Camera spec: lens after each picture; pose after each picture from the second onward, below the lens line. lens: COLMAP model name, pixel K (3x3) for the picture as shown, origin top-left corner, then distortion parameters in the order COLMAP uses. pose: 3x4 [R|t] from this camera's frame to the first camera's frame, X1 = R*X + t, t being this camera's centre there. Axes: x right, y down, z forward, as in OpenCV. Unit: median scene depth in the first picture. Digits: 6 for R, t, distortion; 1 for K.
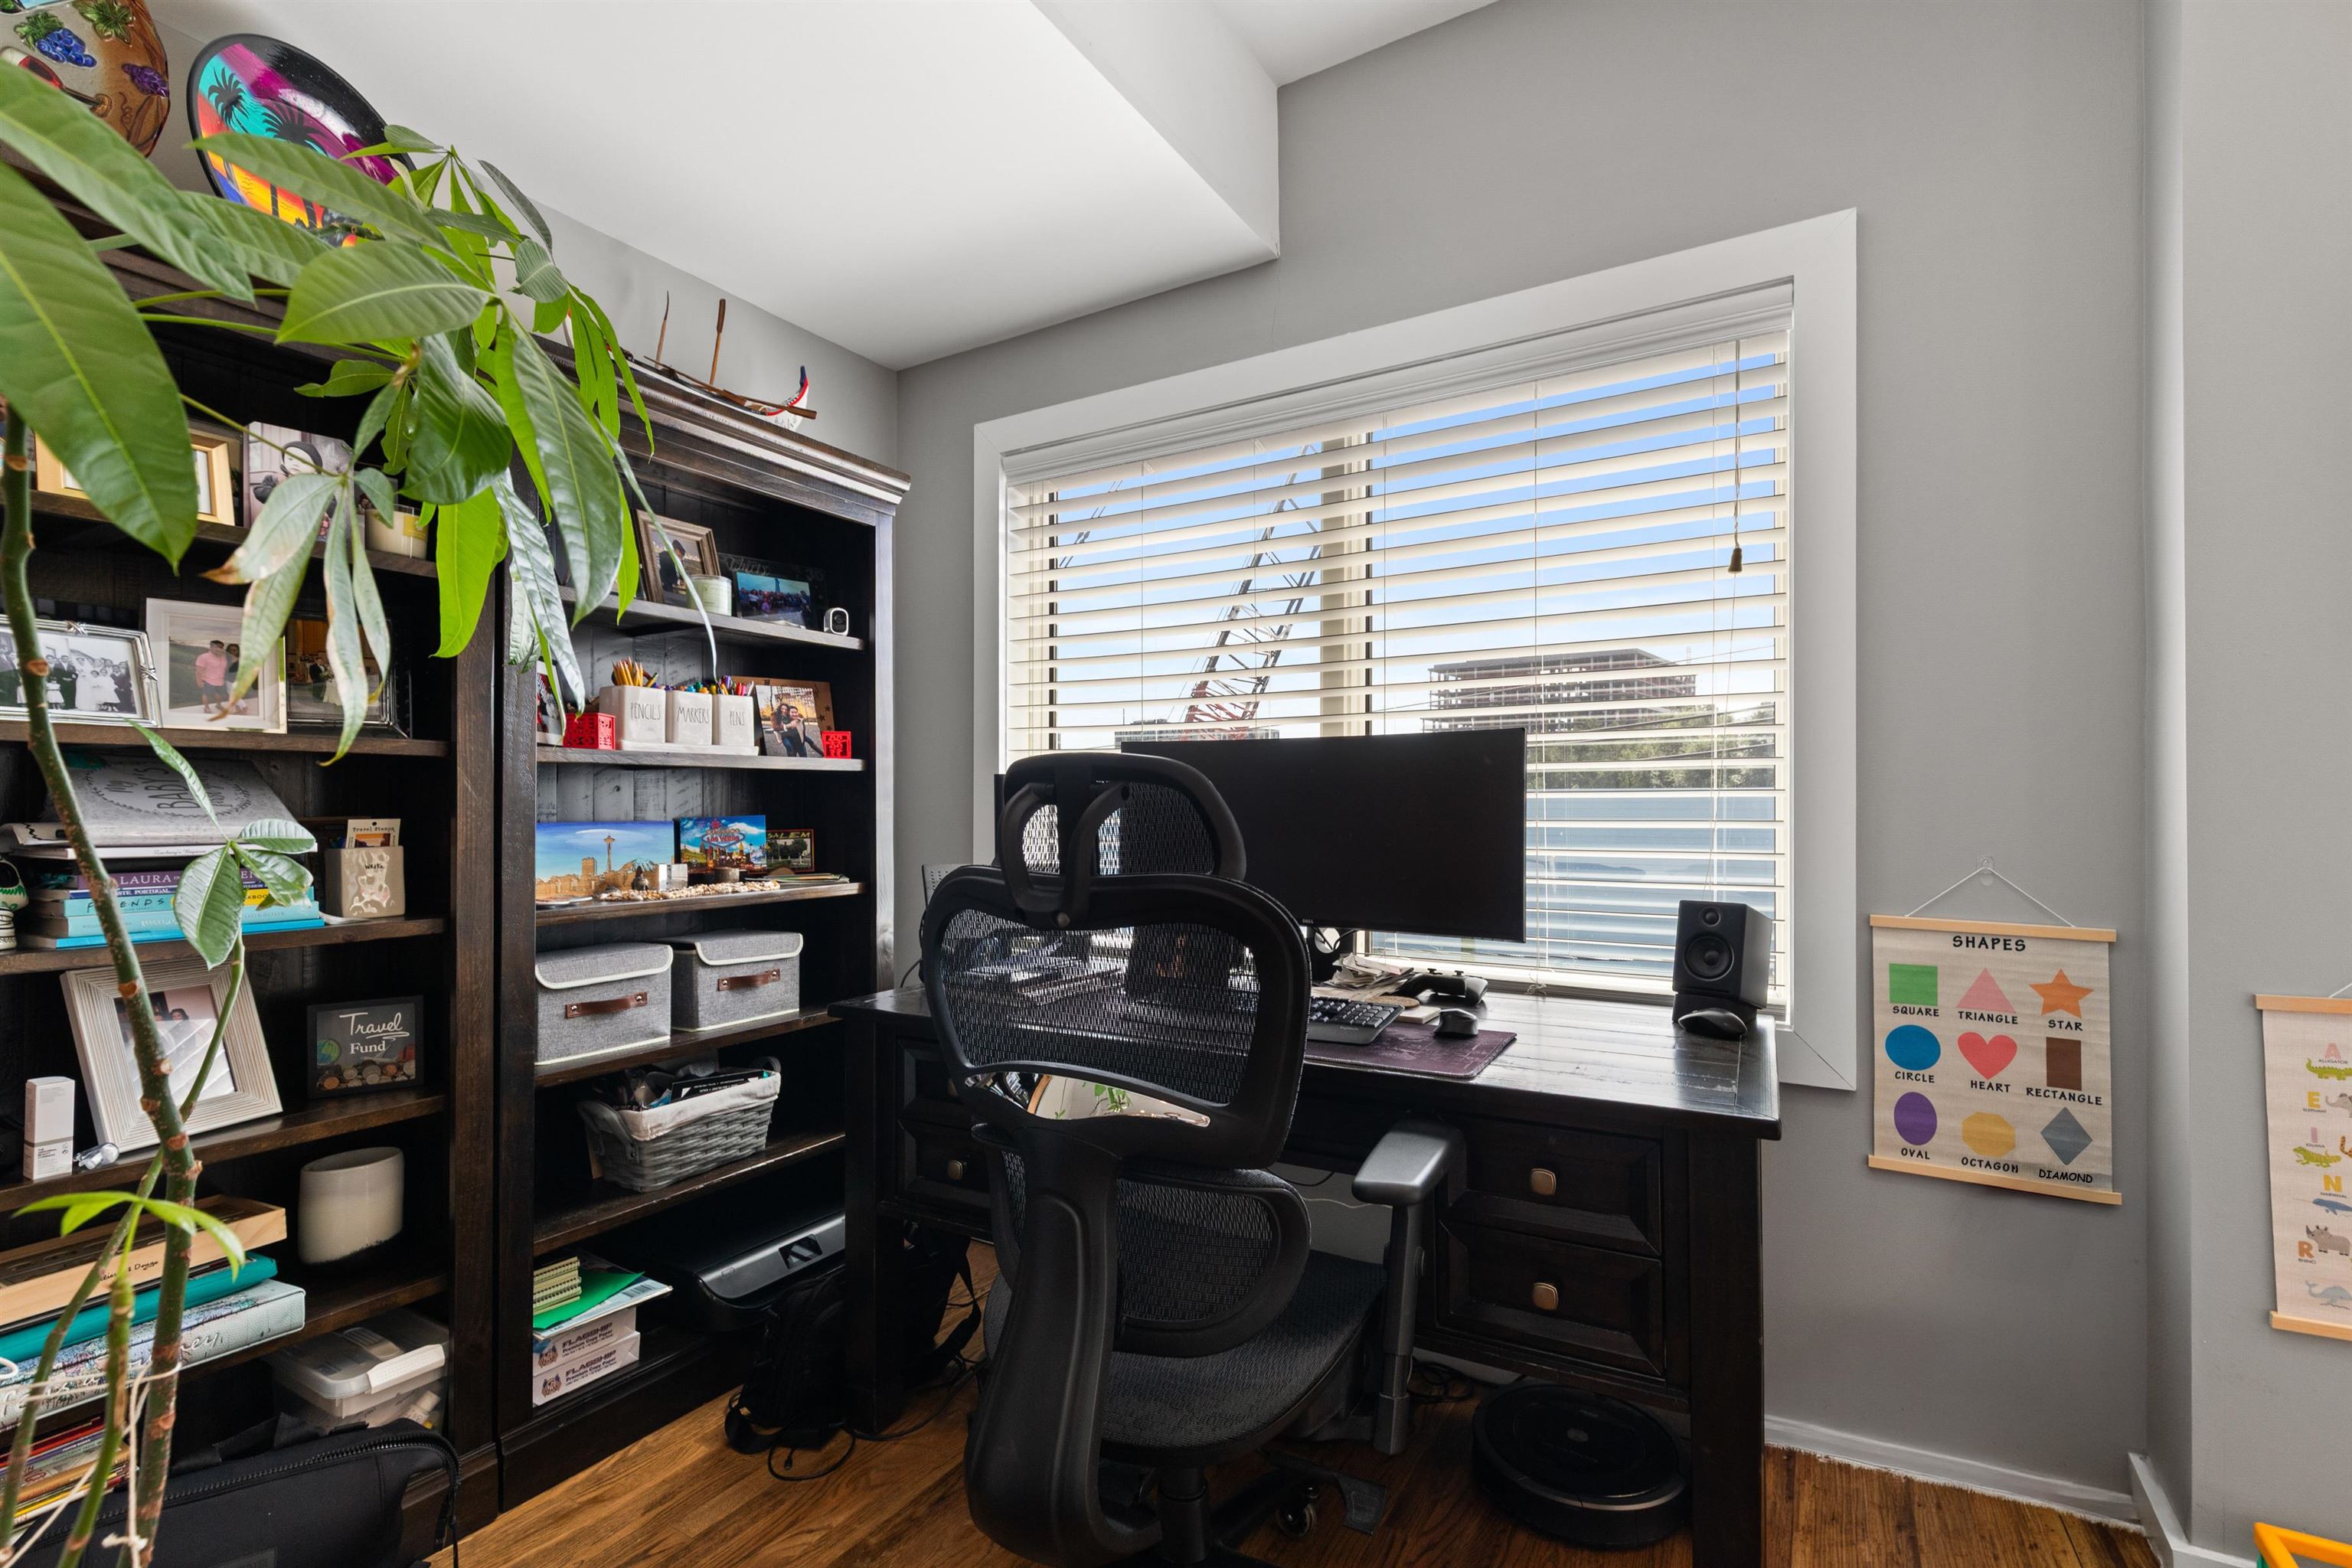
lens RADIAL K [[1068.5, 0, 1185.2], [0, 1068.5, 791.2], [0, 0, 1]] dist [0.021085, 0.000003]
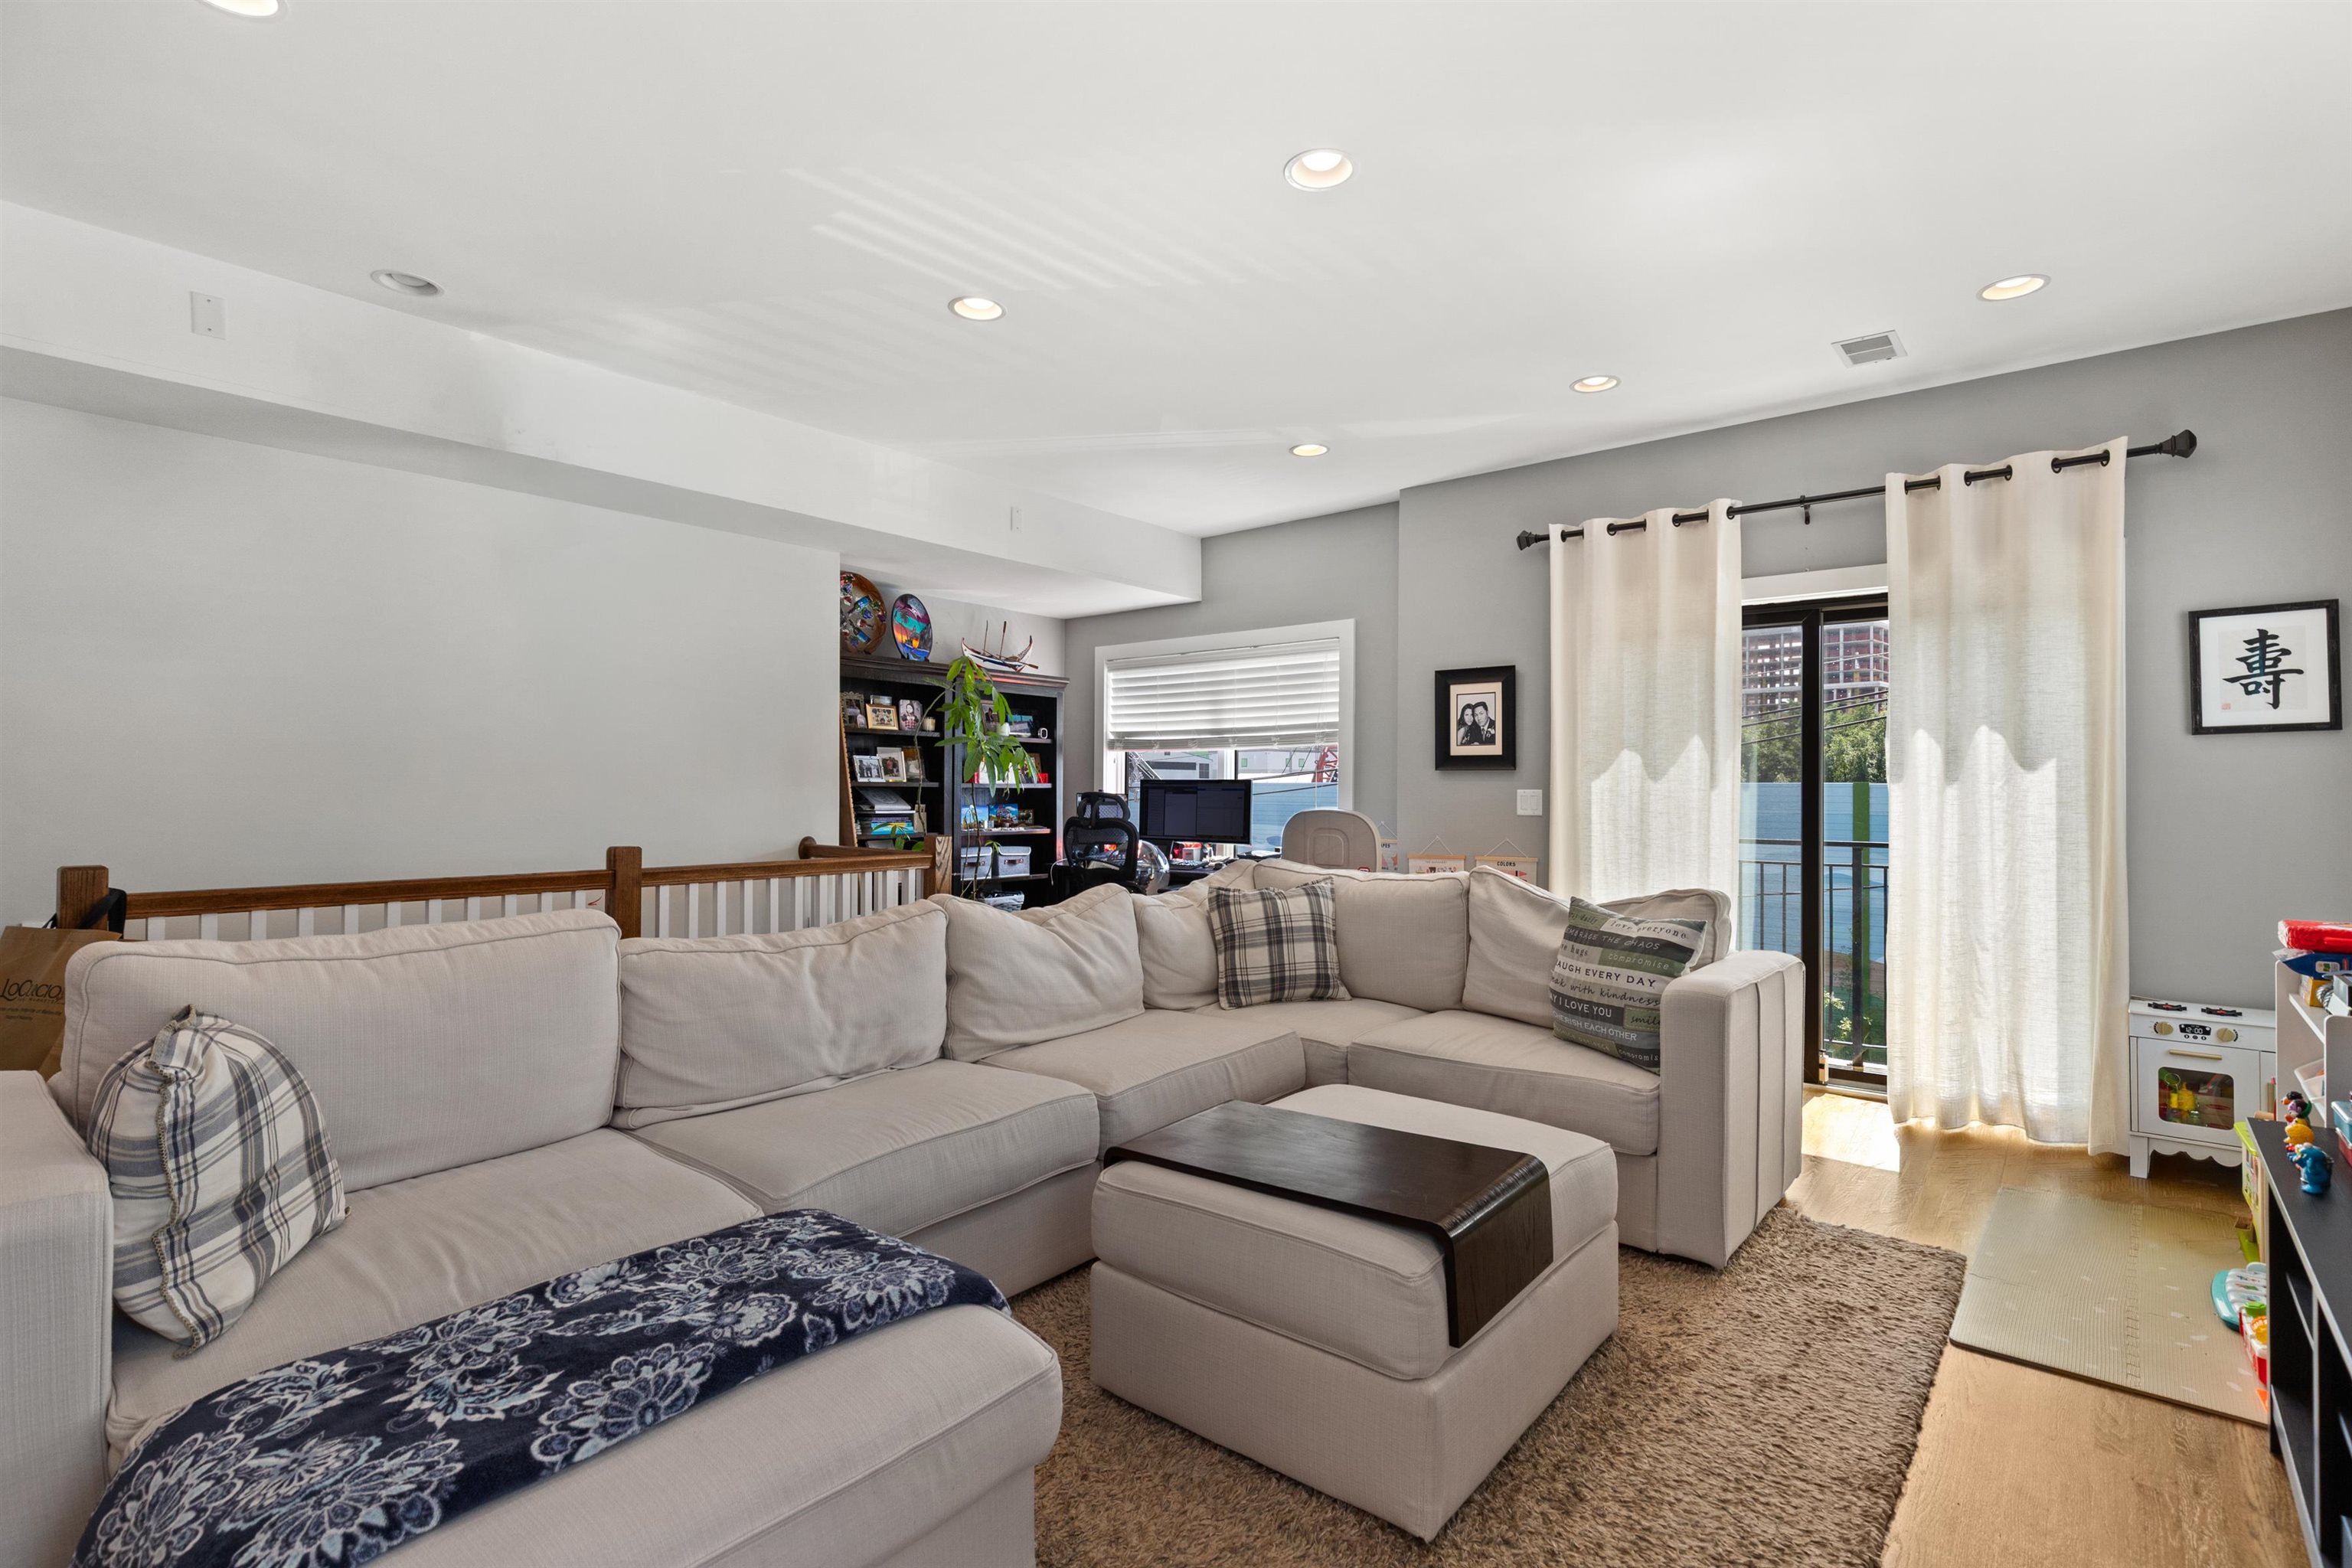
lens RADIAL K [[1117.5, 0, 1172.3], [0, 1117.5, 781.6], [0, 0, 1]] dist [-0.000351, 0.000010]
pose [[0.983425, 0.009764, -0.181054, 0.541264], [-0.008126, 0.999919, 0.009788, -0.069363], [0.181135, -0.008154, 0.983424, -1.830927]]
